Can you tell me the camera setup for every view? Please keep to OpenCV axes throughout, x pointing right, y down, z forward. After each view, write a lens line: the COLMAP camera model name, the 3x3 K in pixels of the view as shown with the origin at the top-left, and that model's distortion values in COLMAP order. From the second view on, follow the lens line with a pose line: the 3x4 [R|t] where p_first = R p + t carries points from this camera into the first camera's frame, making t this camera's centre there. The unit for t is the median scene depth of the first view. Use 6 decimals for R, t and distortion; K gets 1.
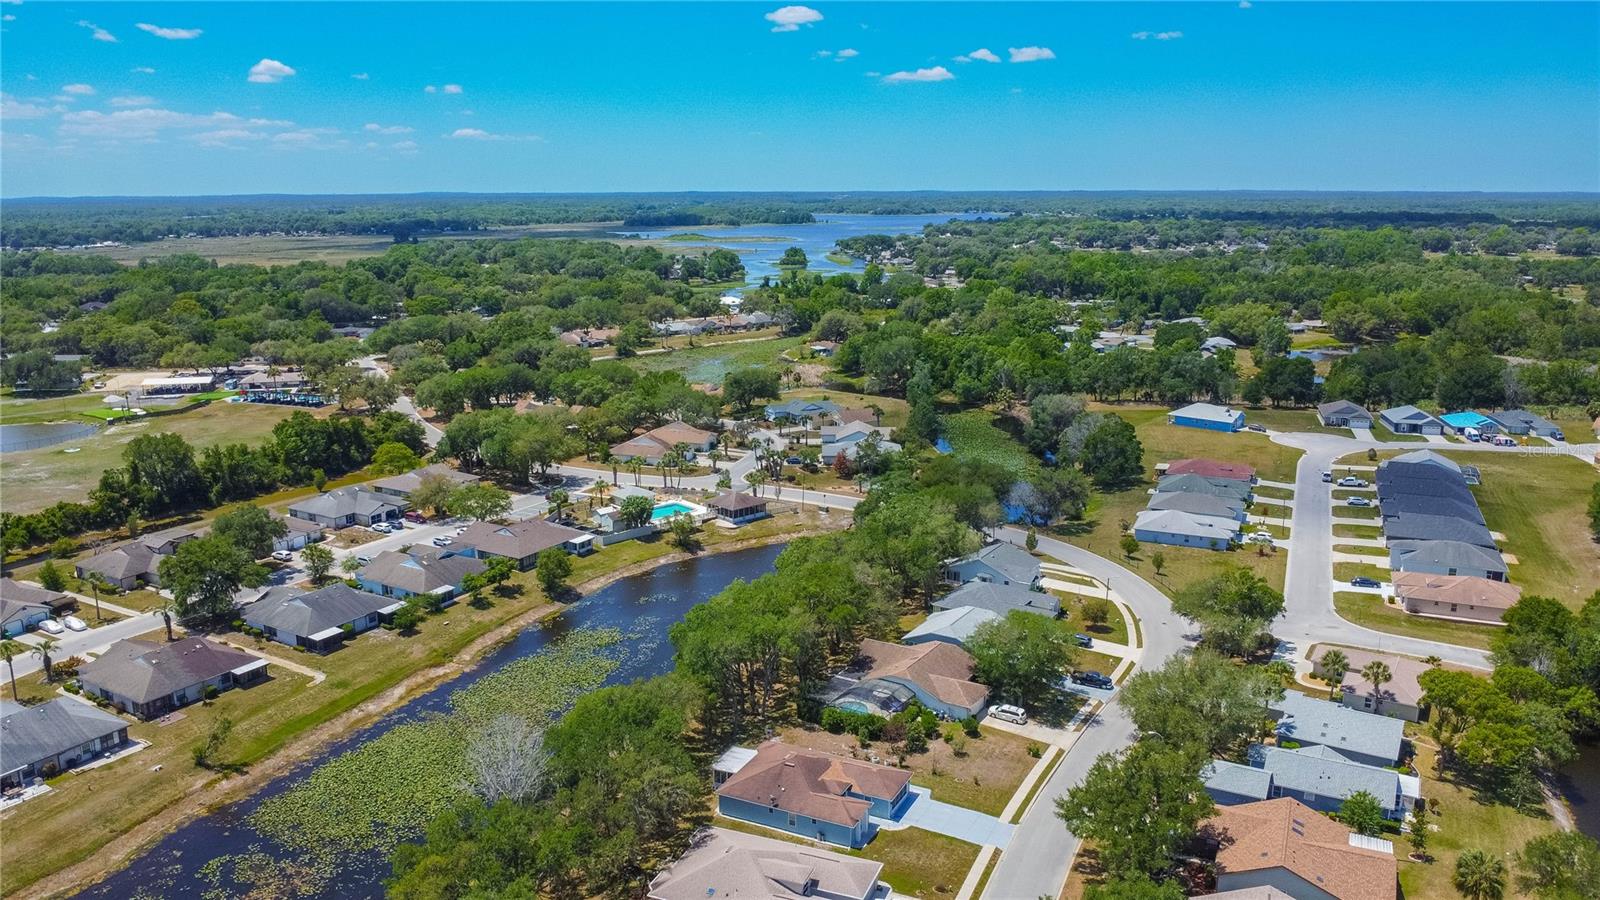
lens RADIAL K [[1177.6, 0, 791.5], [0, 1177.6, 430.6], [0, 0, 1]] dist [-0.026961, -0.013557]
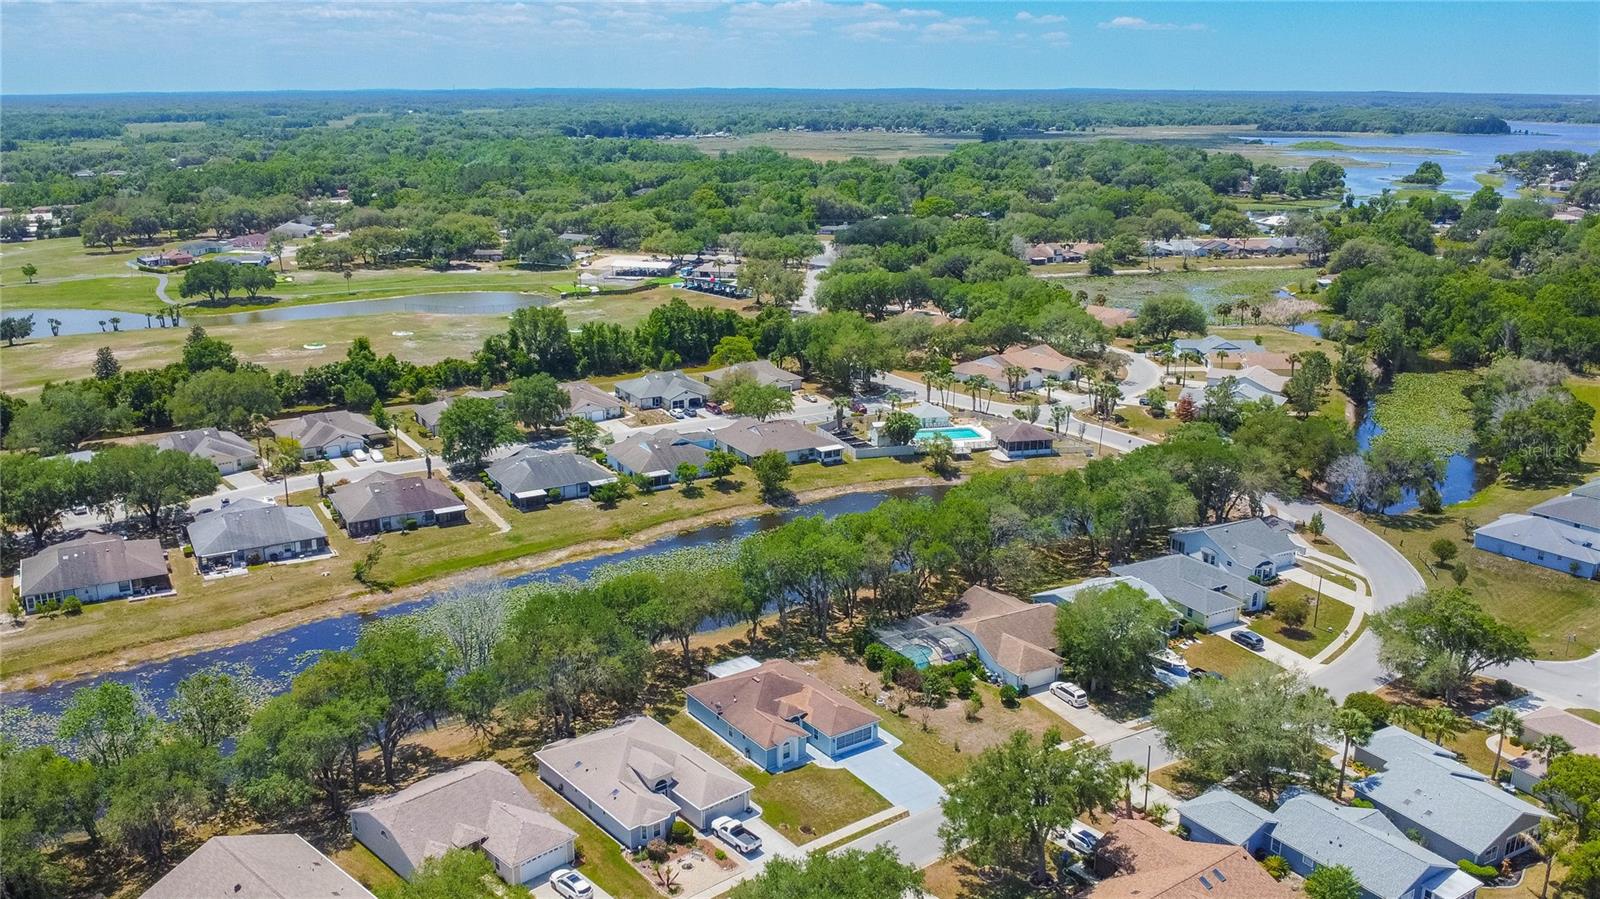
lens RADIAL K [[1297.7, 0, 790.2], [0, 1297.7, 450.0], [0, 0, 1]] dist [-0.016008, -0.038246]
pose [[0.874047, 0.135332, -0.466613, 0.285984], [-0.101470, 0.990090, 0.097084, -0.006681], [0.475127, -0.037508, 0.879117, 0.041861]]
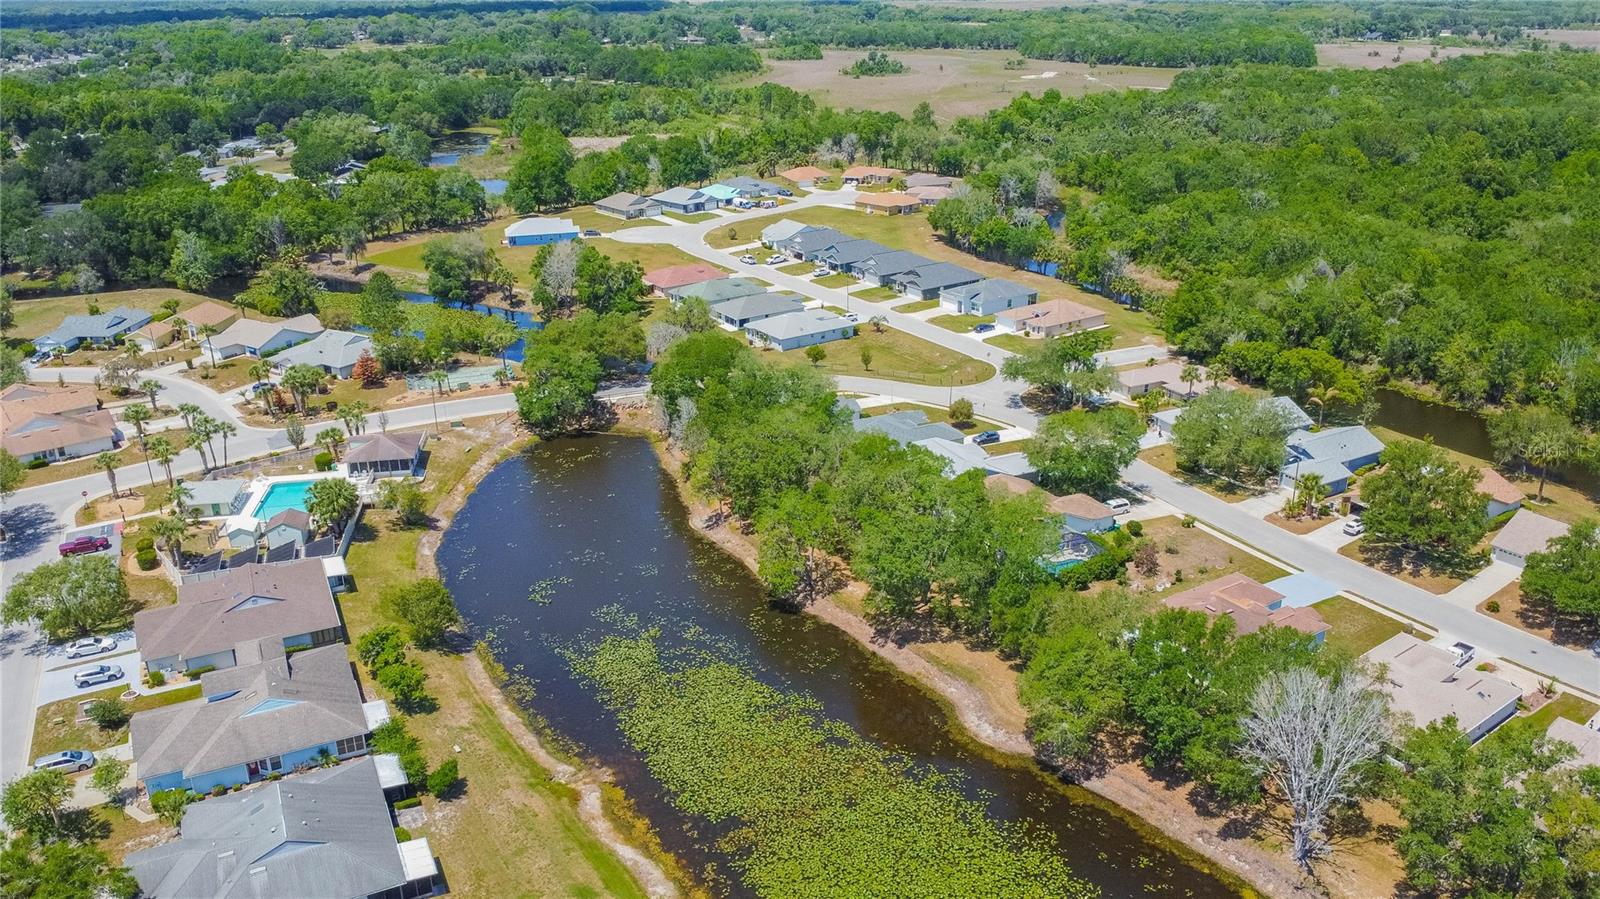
lens RADIAL K [[1235.0, 0, 791.8], [0, 1235.0, 419.1], [0, 0, 1]] dist [-0.017680, -0.029552]
pose [[0.539190, -0.293819, 0.789269, -0.528371], [0.181953, 0.955676, 0.231465, -0.088889], [-0.822294, 0.018806, 0.568752, 0.412758]]
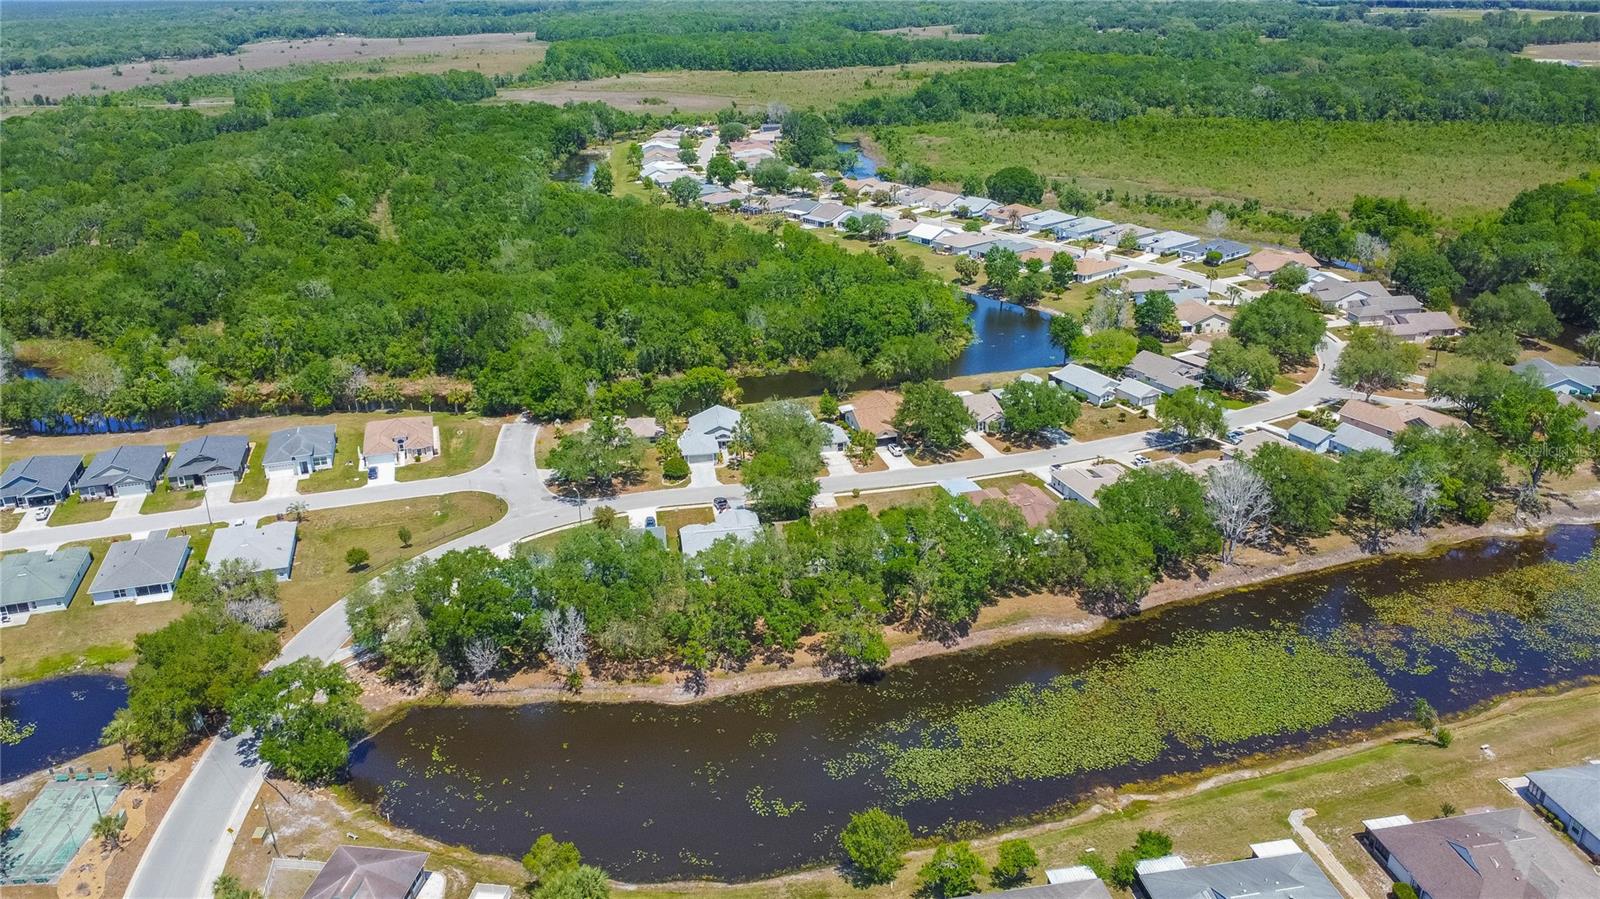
lens RADIAL K [[1235.0, 0, 791.8], [0, 1235.0, 419.1], [0, 0, 1]] dist [-0.017680, -0.029552]
pose [[-0.646507, -0.250502, 0.720609, -0.515800], [0.182132, 0.866565, 0.464642, -0.334490], [-0.740849, 0.431641, -0.514616, 1.132541]]
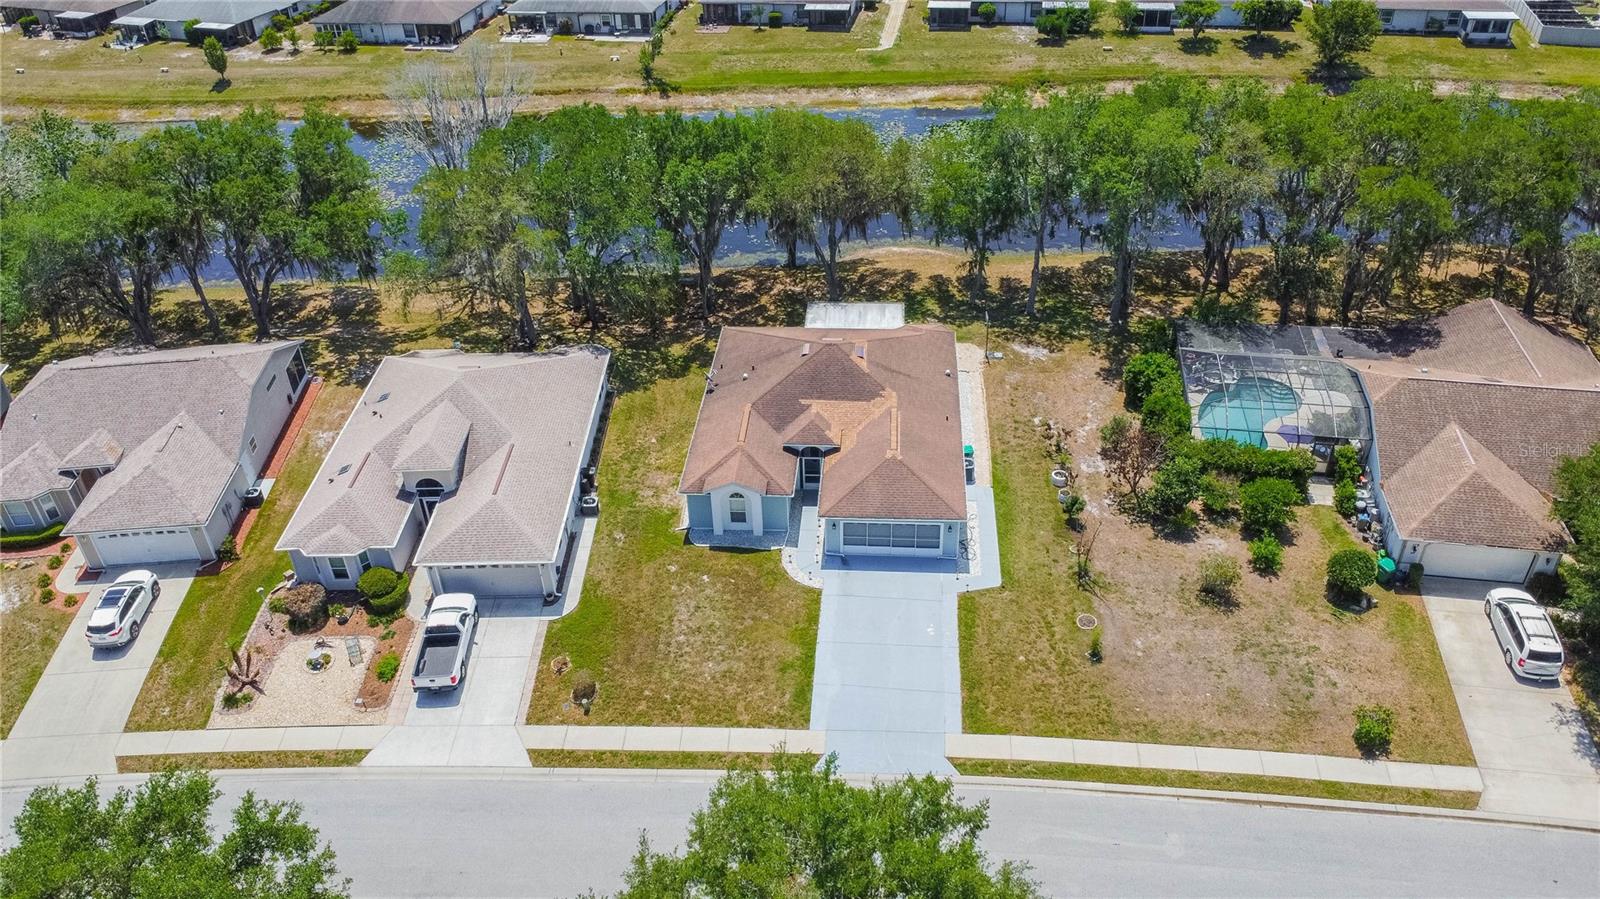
lens RADIAL K [[1163.3, 0, 790.2], [0, 1163.3, 447.2], [0, 0, 1]] dist [-0.019583, -0.024942]
pose [[0.363039, 0.520081, -0.773123, 0.221762], [-0.155761, 0.851930, 0.499953, 0.045765], [0.918663, -0.061080, 0.390292, 0.460100]]
